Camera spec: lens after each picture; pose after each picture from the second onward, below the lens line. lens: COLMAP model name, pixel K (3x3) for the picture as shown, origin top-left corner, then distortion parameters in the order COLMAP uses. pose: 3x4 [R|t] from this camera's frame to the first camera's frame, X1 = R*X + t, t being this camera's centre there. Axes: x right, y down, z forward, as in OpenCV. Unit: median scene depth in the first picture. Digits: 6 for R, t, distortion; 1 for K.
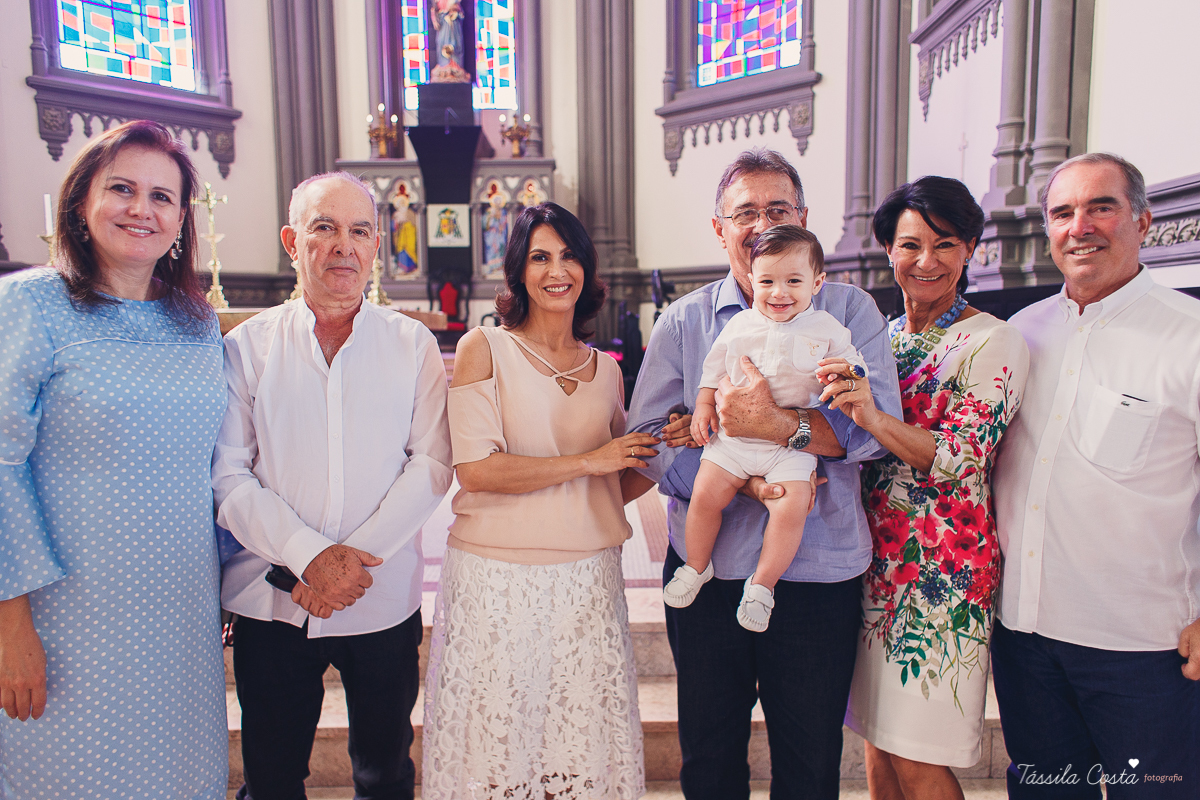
lens RADIAL K [[930.8, 0, 599.1], [0, 930.8, 420.0], [0, 0, 1]] dist [0.027479, -0.002625]
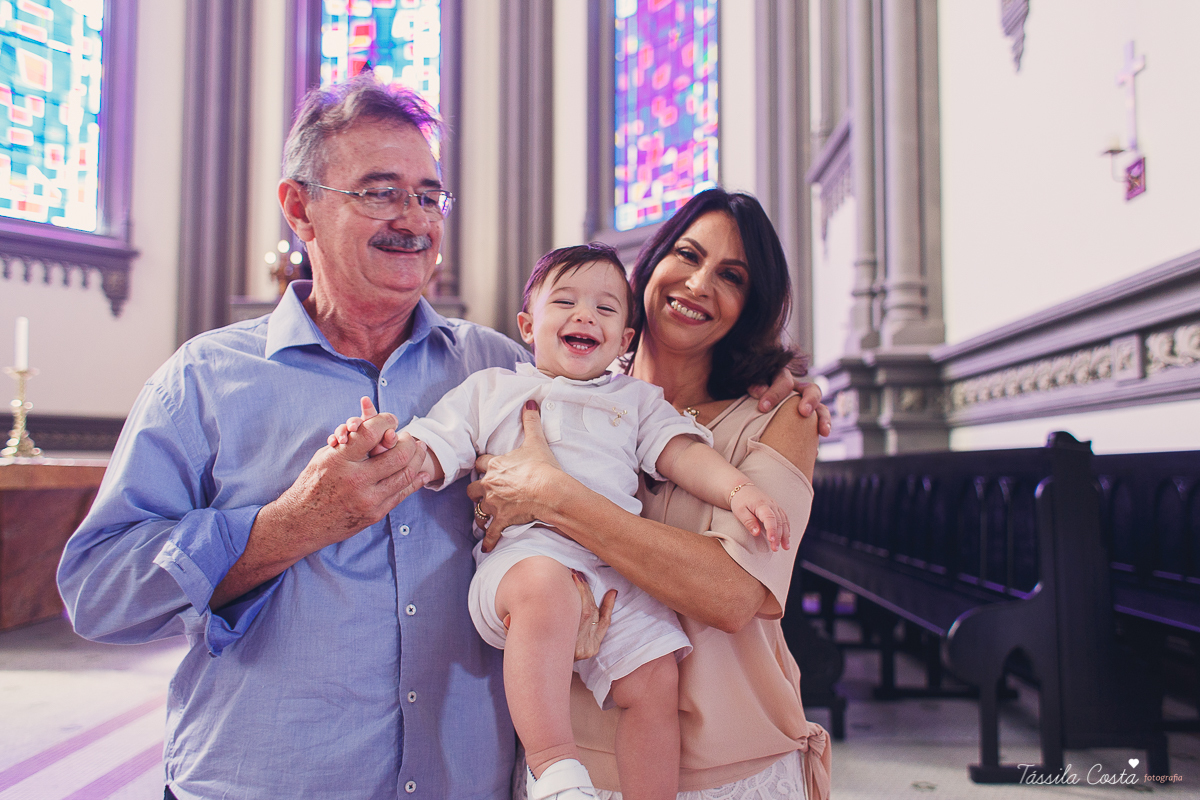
lens RADIAL K [[959.1, 0, 601.2], [0, 959.1, 405.6], [0, 0, 1]] dist [0.025842, -0.007146]
pose [[0.999860, 0.010119, -0.013321, 0.110256], [-0.012228, 0.985497, -0.169253, -0.012412], [0.011416, 0.169392, 0.985483, 0.064716]]
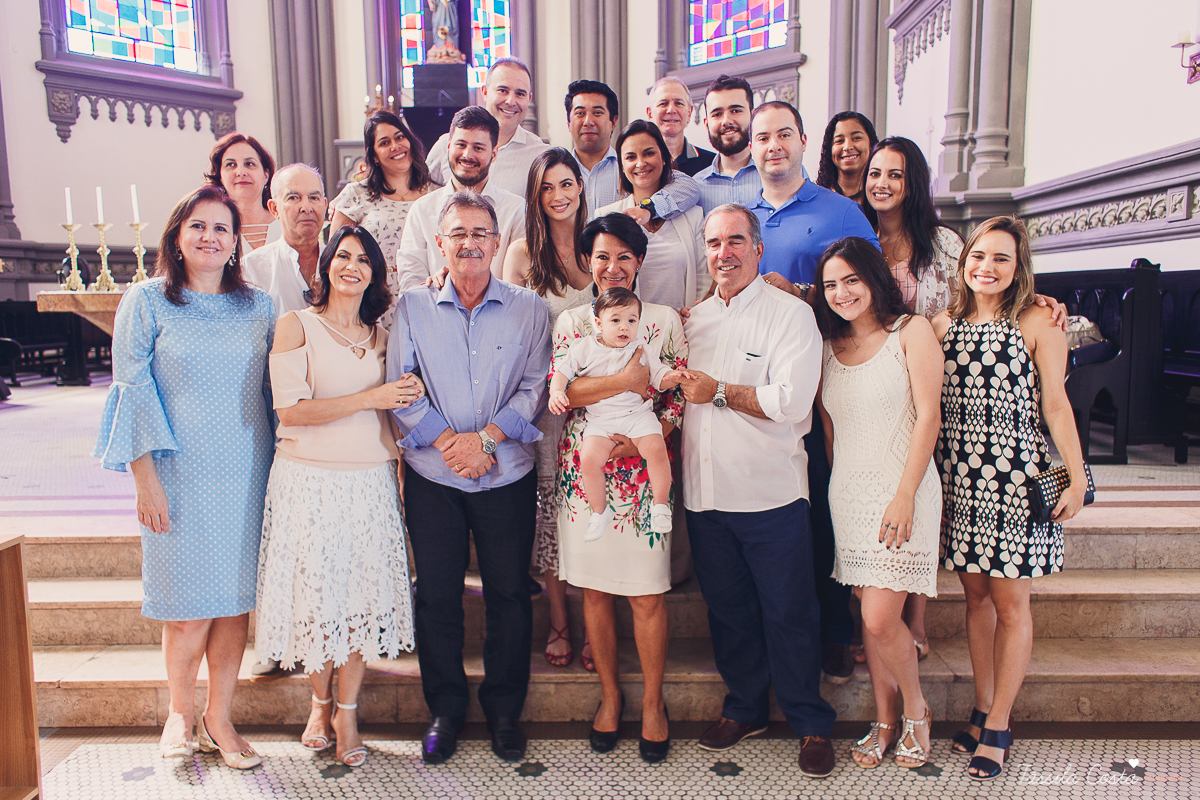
lens RADIAL K [[966.7, 0, 600.5], [0, 966.7, 420.0], [0, 0, 1]] dist [0.027263, -0.003109]
pose [[0.999897, 0.001465, -0.014282, 0.026359], [-0.001160, 0.999772, 0.021338, 0.005614], [0.014310, -0.021320, 0.999670, -0.067725]]
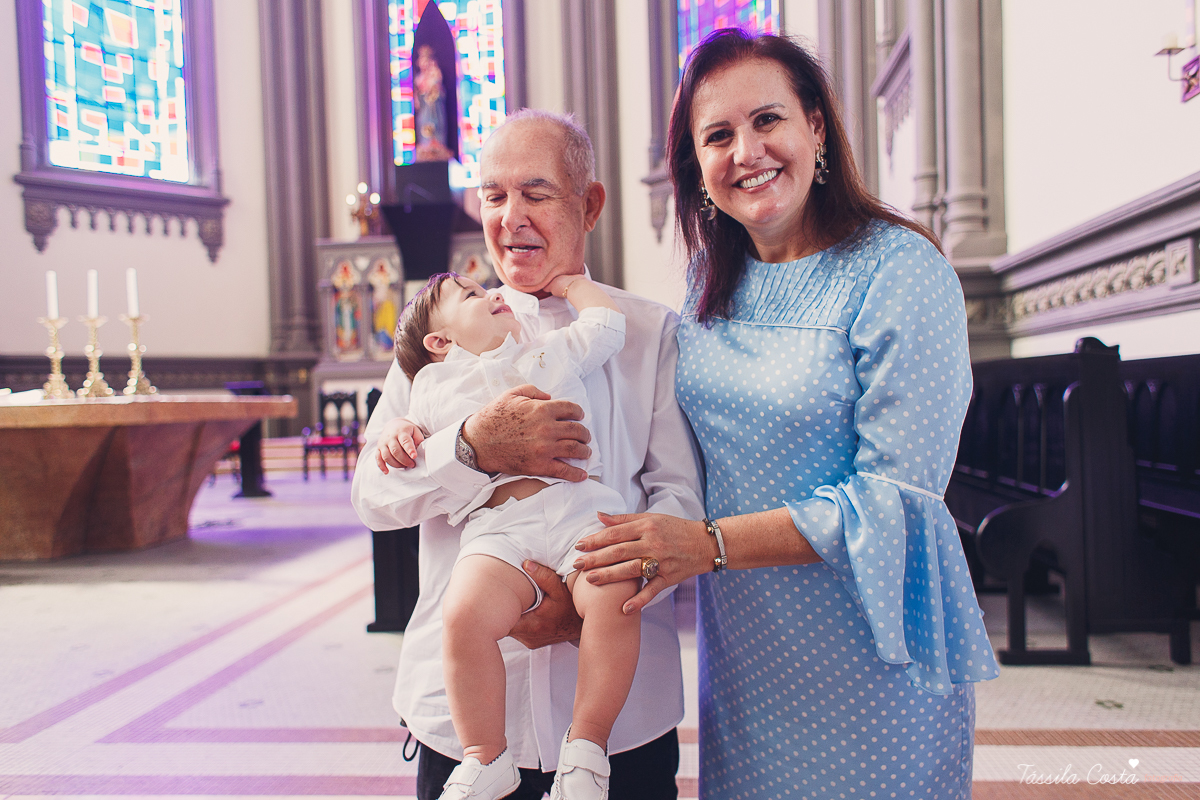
lens RADIAL K [[936.6, 0, 602.1], [0, 936.6, 410.2], [0, 0, 1]] dist [0.027028, -0.005825]
pose [[0.995207, -0.019582, -0.095809, 0.116844], [0.011388, 0.996287, -0.085339, -0.010427], [0.097124, 0.083839, 0.991735, 0.053427]]
